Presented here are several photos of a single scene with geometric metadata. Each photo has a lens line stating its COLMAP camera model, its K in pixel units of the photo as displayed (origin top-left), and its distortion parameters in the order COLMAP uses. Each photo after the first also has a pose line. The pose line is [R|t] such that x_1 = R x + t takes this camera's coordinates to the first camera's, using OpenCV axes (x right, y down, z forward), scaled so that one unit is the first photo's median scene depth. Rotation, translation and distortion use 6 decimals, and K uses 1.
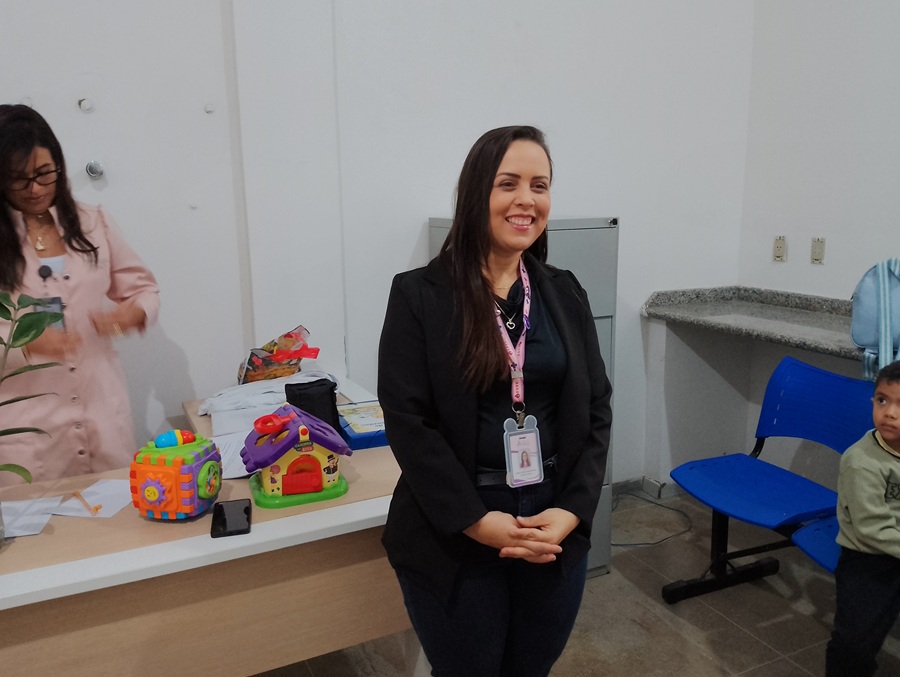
lens RADIAL K [[740.8, 0, 449.2], [0, 740.8, 338.0], [0, 0, 1]] dist [0.057649, -0.099084]
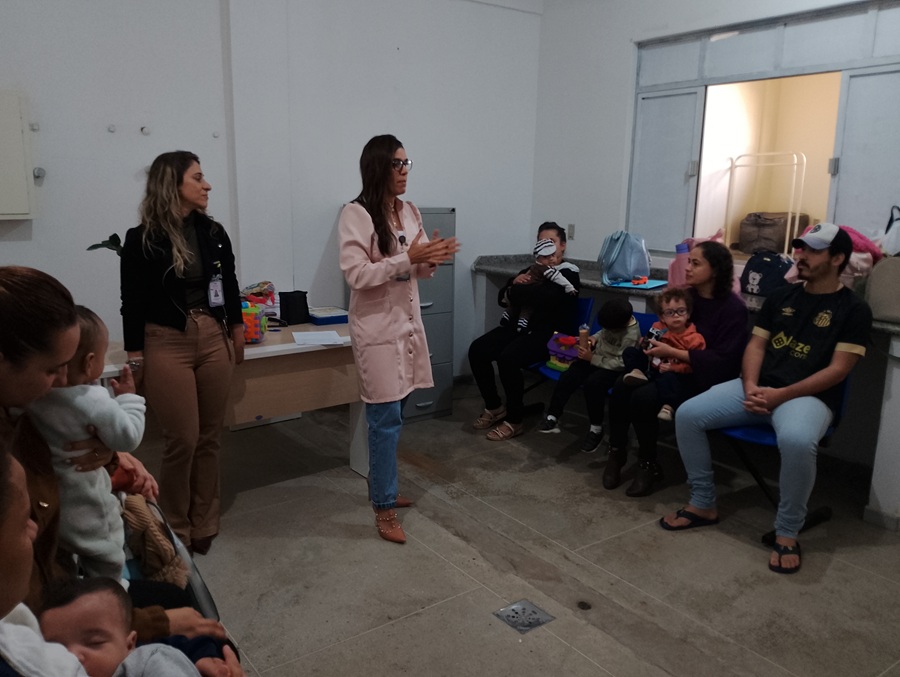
lens RADIAL K [[740.8, 0, 452.2], [0, 740.8, 333.9], [0, 0, 1]] dist [0.057649, -0.099084]
pose [[0.979190, -0.004392, 0.202896, -0.116298], [0.003707, 0.999986, 0.003753, 0.109207], [-0.202910, -0.002923, 0.979193, -0.605405]]
